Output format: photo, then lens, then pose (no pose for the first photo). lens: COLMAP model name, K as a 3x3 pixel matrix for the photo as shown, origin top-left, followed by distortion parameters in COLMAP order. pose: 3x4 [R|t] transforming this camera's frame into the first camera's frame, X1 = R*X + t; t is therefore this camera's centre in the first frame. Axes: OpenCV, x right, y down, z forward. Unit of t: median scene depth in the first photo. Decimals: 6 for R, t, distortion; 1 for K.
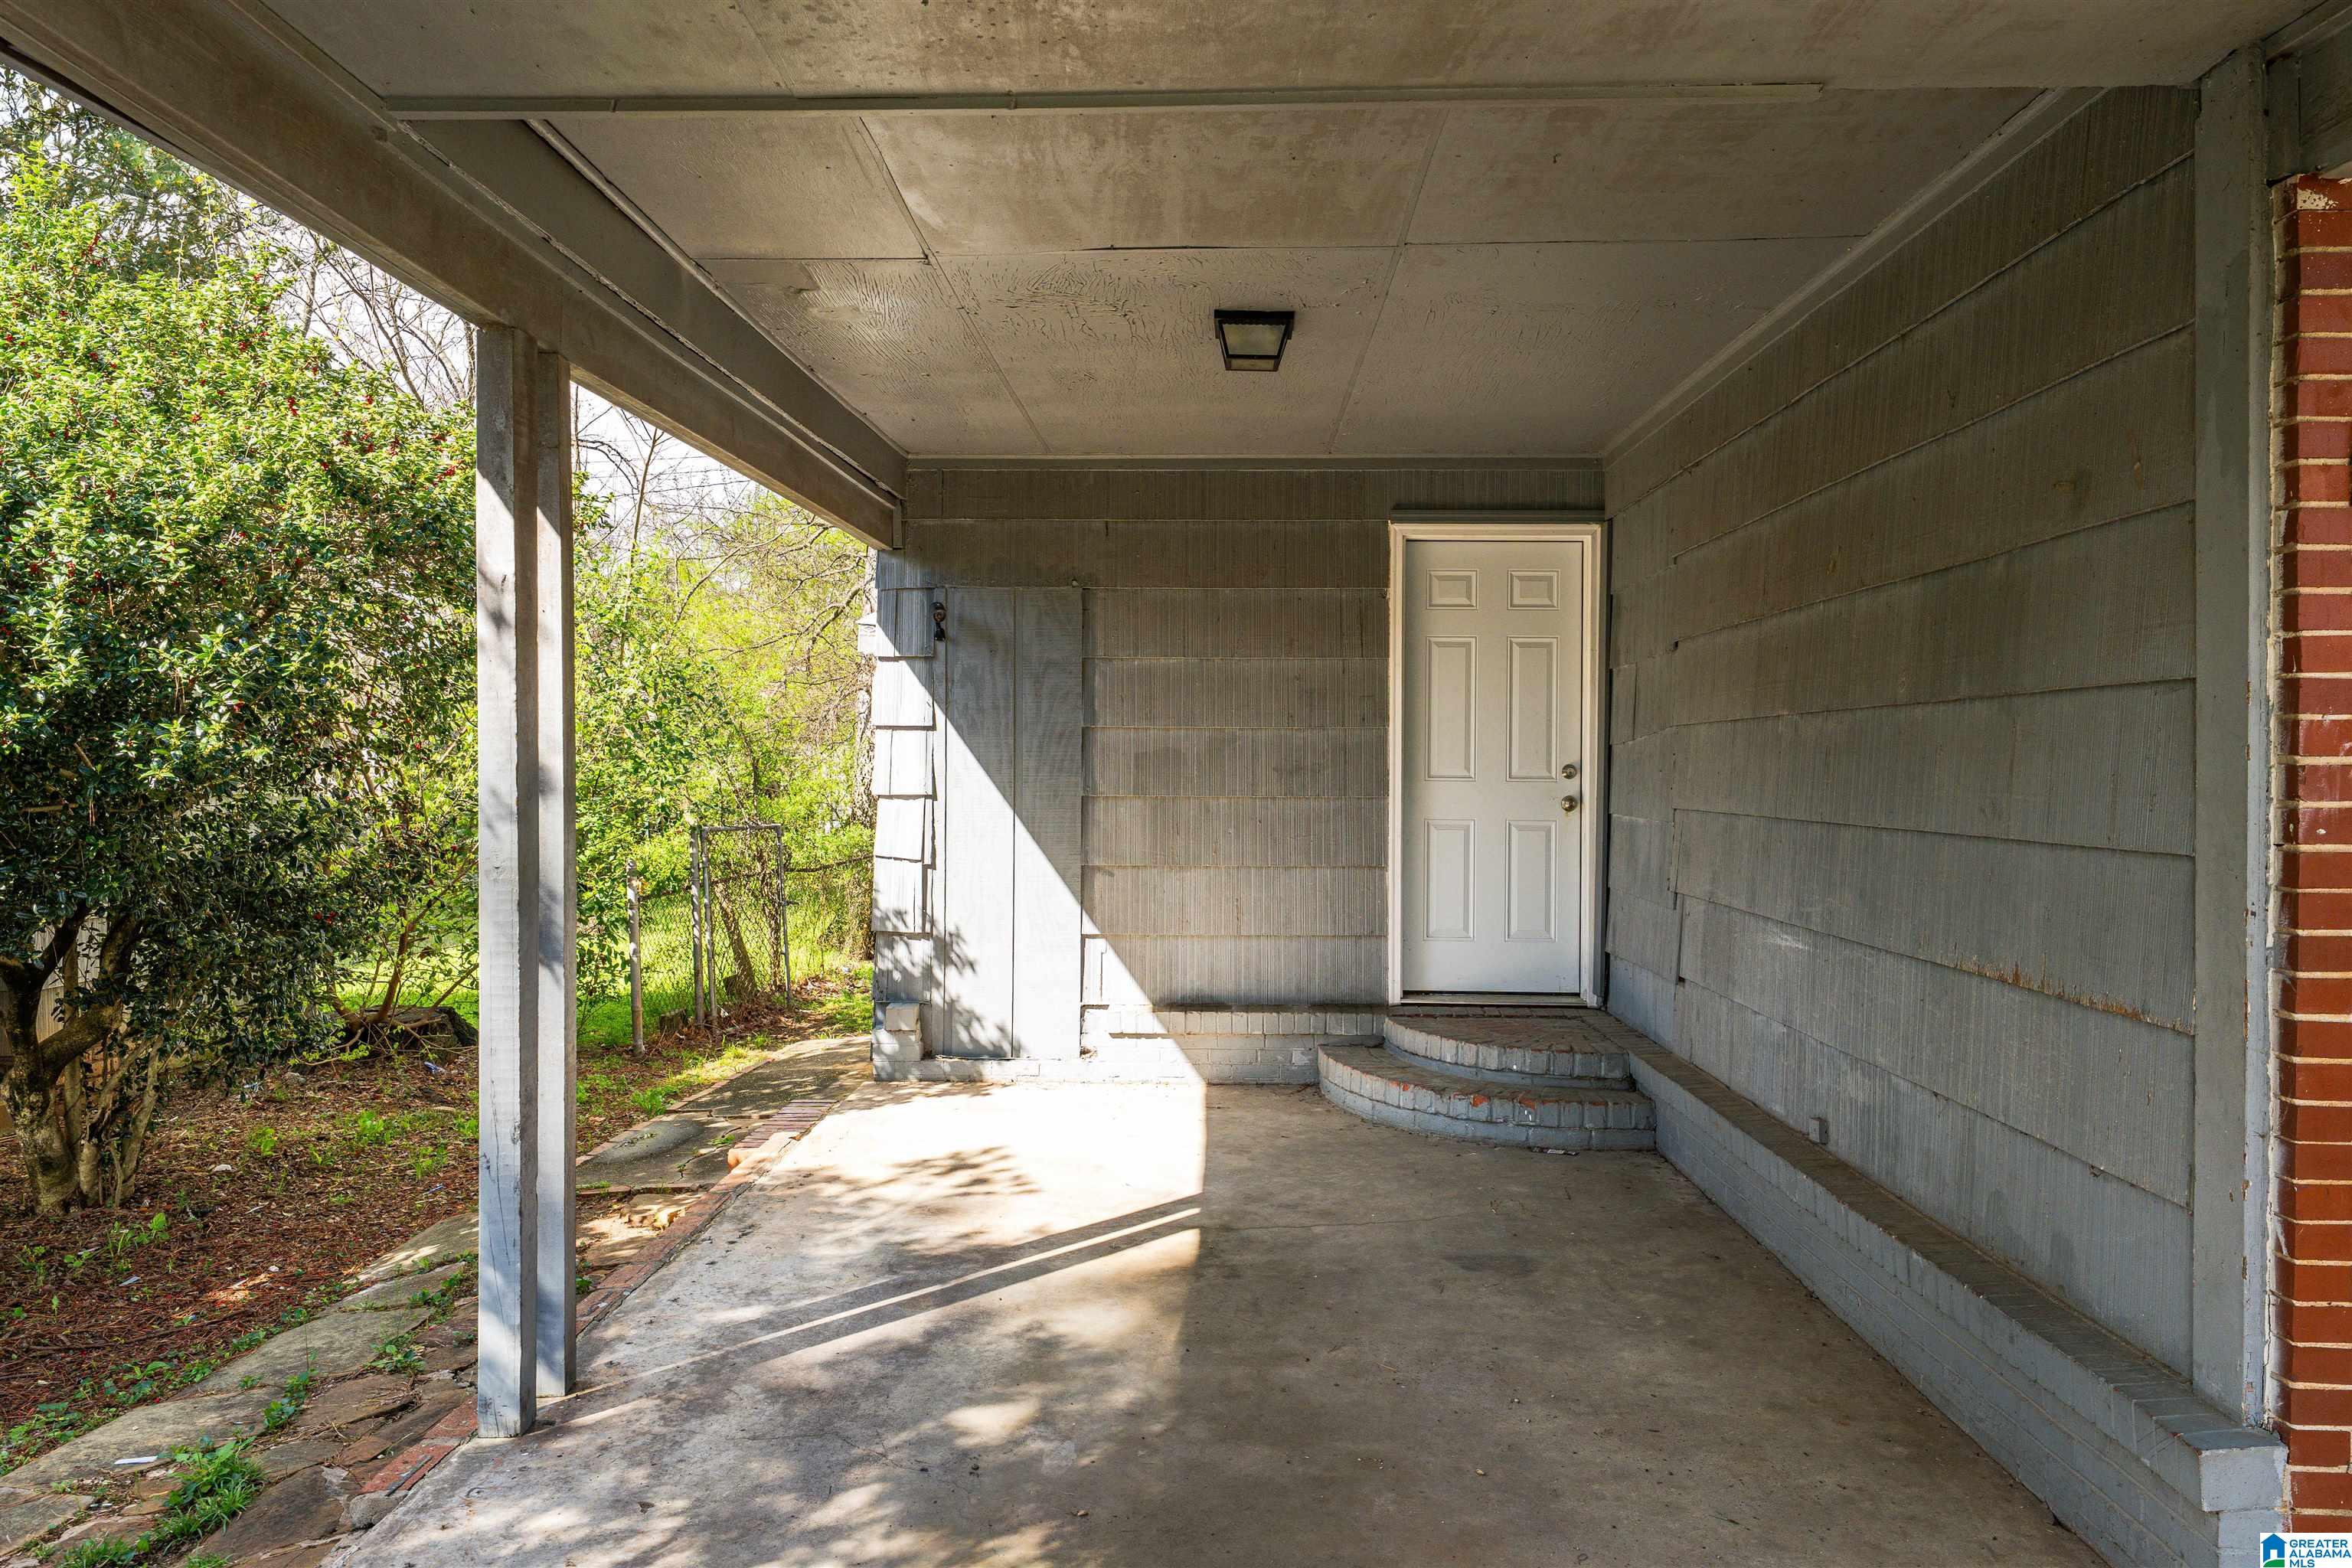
lens RADIAL K [[1607.4, 0, 1179.3], [0, 1607.4, 773.2], [0, 0, 1]] dist [-0.000423, 0.002166]
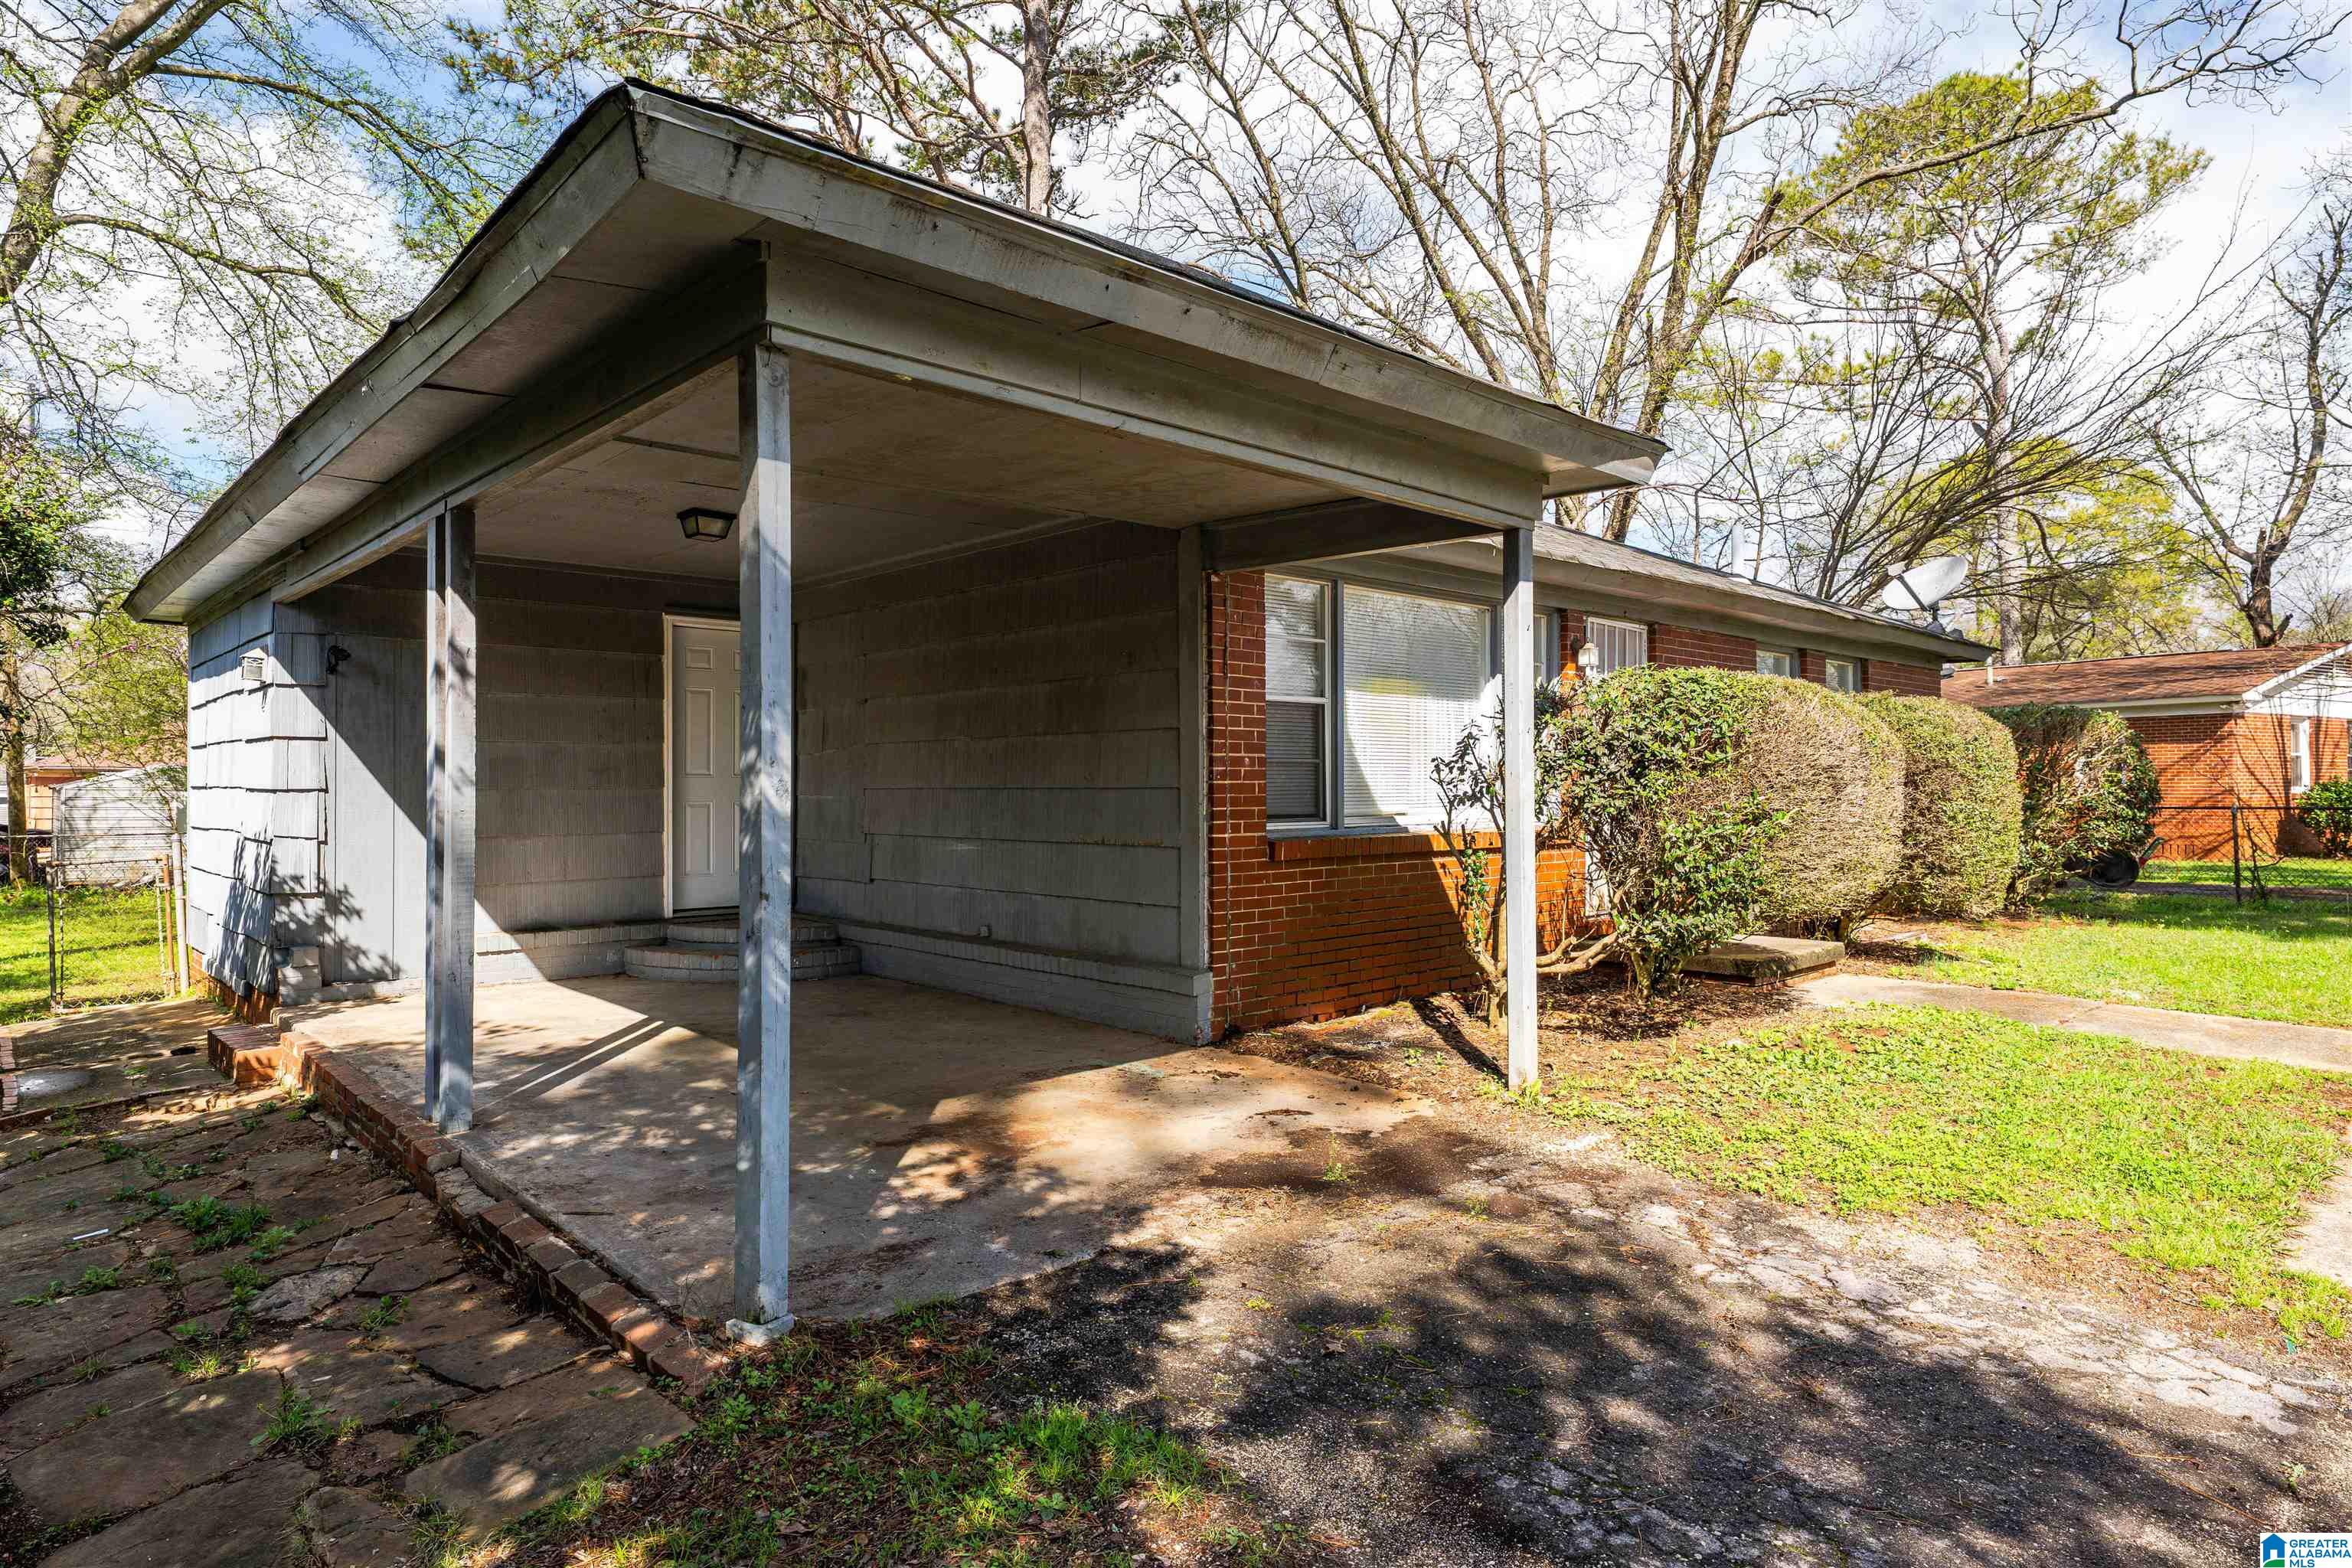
lens RADIAL K [[1323.1, 0, 1176.0], [0, 1323.1, 784.0], [0, 0, 1]] dist [0.000309, 0.000425]
pose [[0.721735, -0.005591, 0.692147, -0.409008], [0.010013, 0.999947, -0.002363, 0.019547], [-0.692098, 0.008636, 0.721752, -0.292221]]
